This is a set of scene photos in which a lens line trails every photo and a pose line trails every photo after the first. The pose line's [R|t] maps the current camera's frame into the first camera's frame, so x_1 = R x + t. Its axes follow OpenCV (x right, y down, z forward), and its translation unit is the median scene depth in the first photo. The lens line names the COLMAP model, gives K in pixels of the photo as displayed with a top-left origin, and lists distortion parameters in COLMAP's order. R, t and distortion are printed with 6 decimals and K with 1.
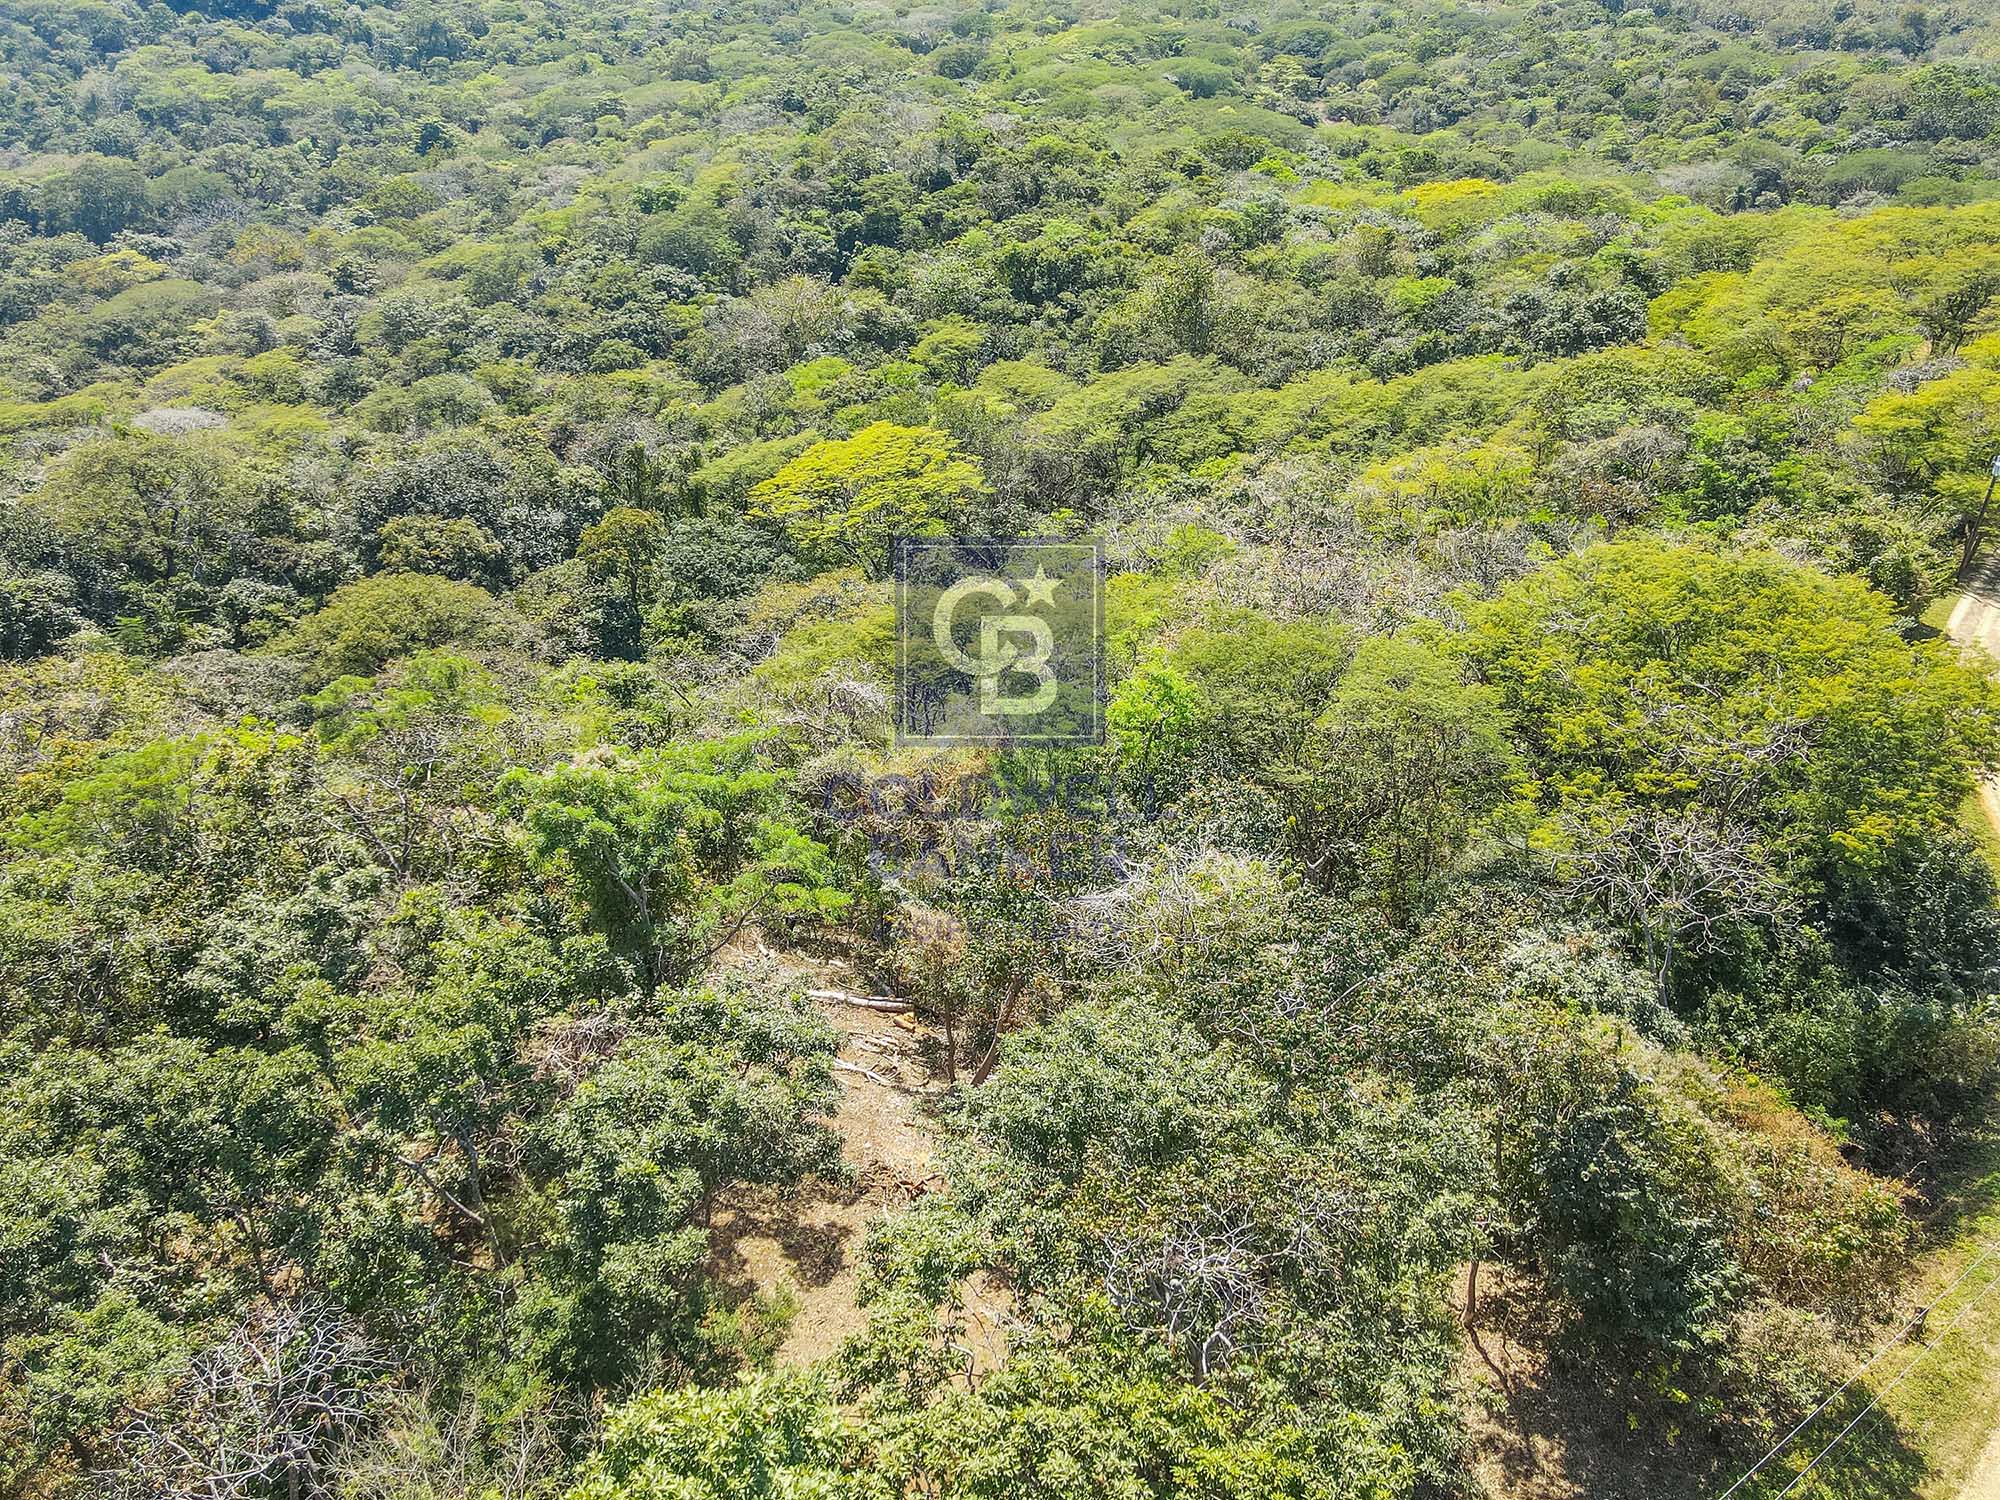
lens RADIAL K [[1466.7, 0, 1004.7], [0, 1466.7, 752.3], [0, 0, 1]] dist [0.013158, 0.003753]
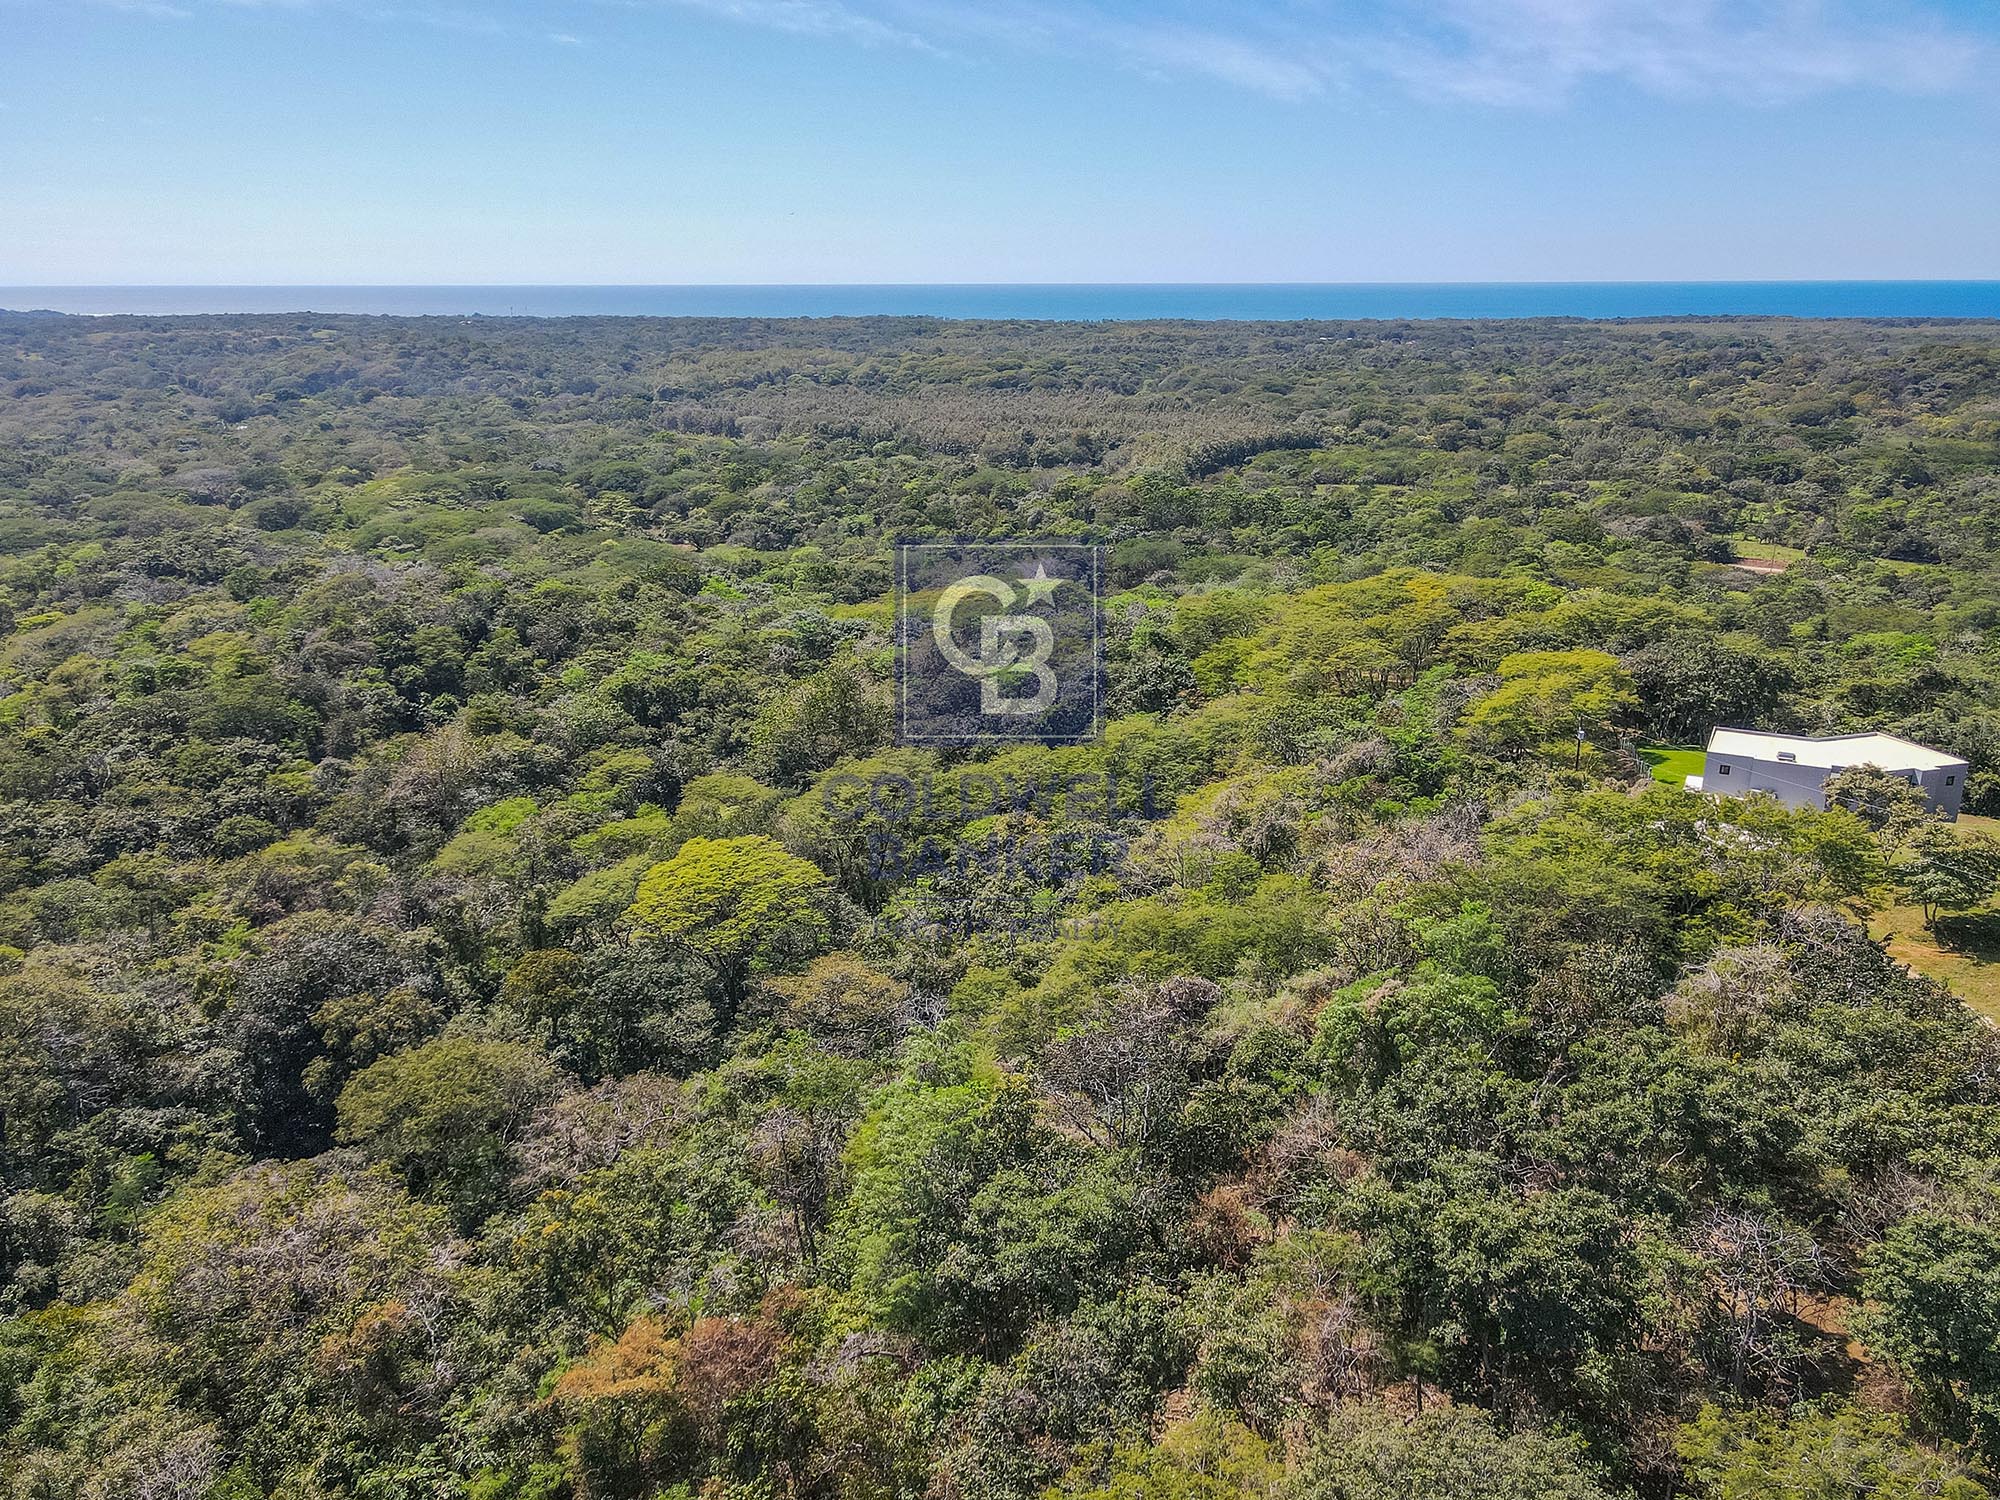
lens RADIAL K [[1507.3, 0, 1008.7], [0, 1507.3, 747.8], [0, 0, 1]] dist [-0.016344, 0.054491]
pose [[0.871131, -0.132870, 0.472734, -0.265213], [0.251293, 0.947714, -0.196699, -0.005115], [-0.421881, 0.290145, 0.858972, -0.059152]]
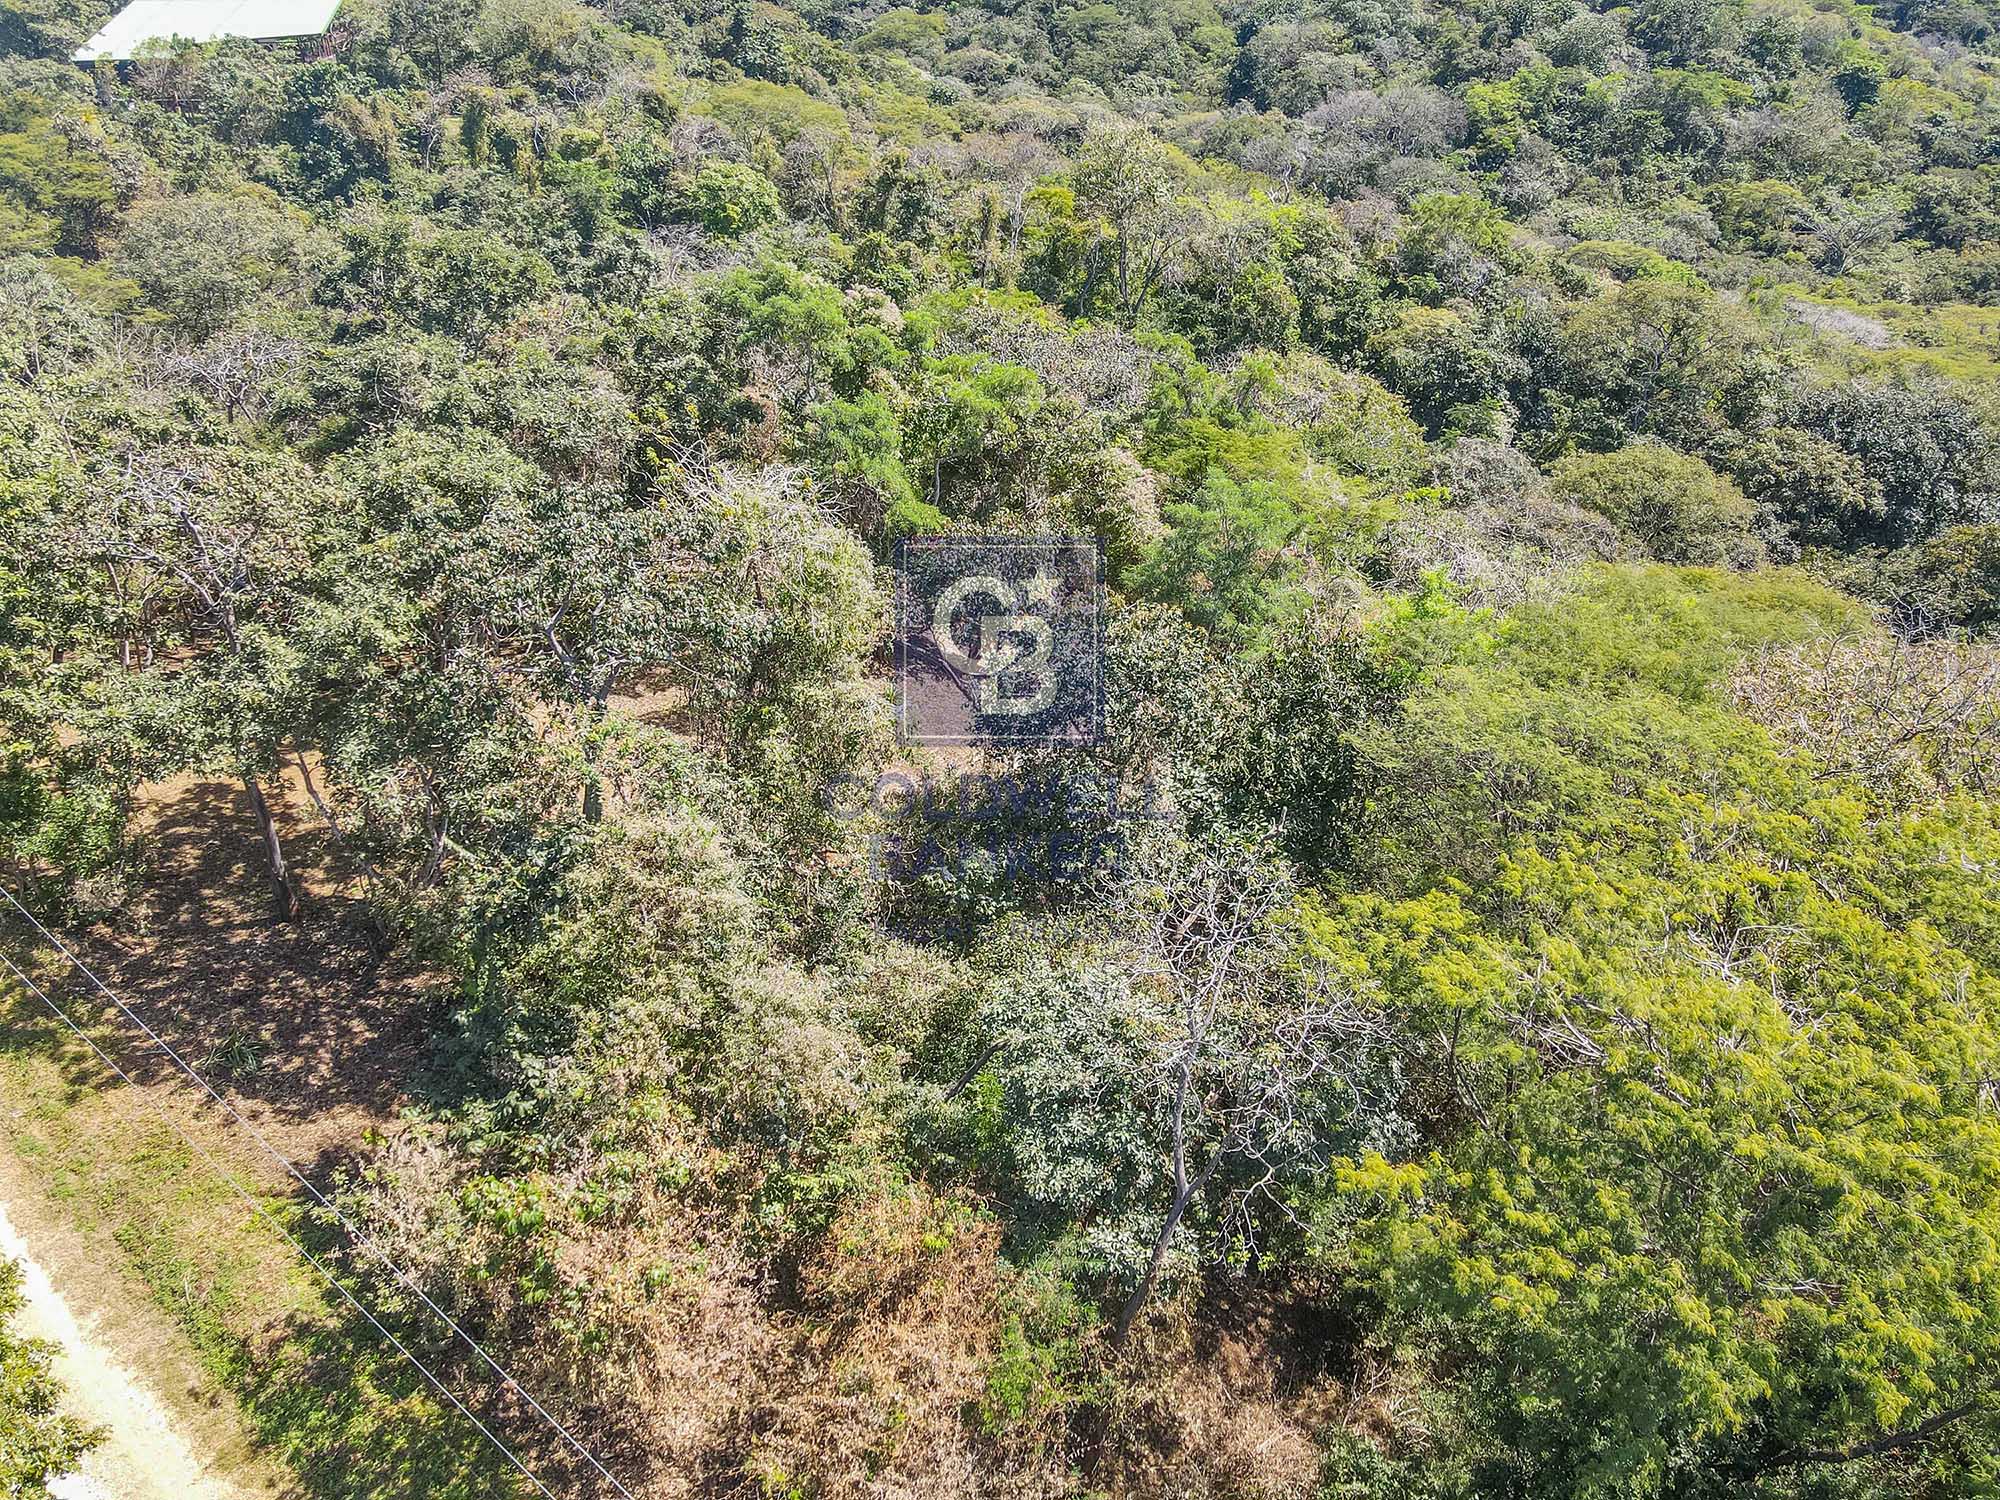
lens RADIAL K [[1461.9, 0, 1000.0], [0, 1461.9, 750.0], [0, 0, 1]] dist [0.037695, -0.035585]
pose [[0.273044, 0.516194, -0.811782, 0.167760], [-0.513370, 0.791833, 0.330836, -0.028941], [0.813571, 0.326412, 0.481204, 0.125936]]
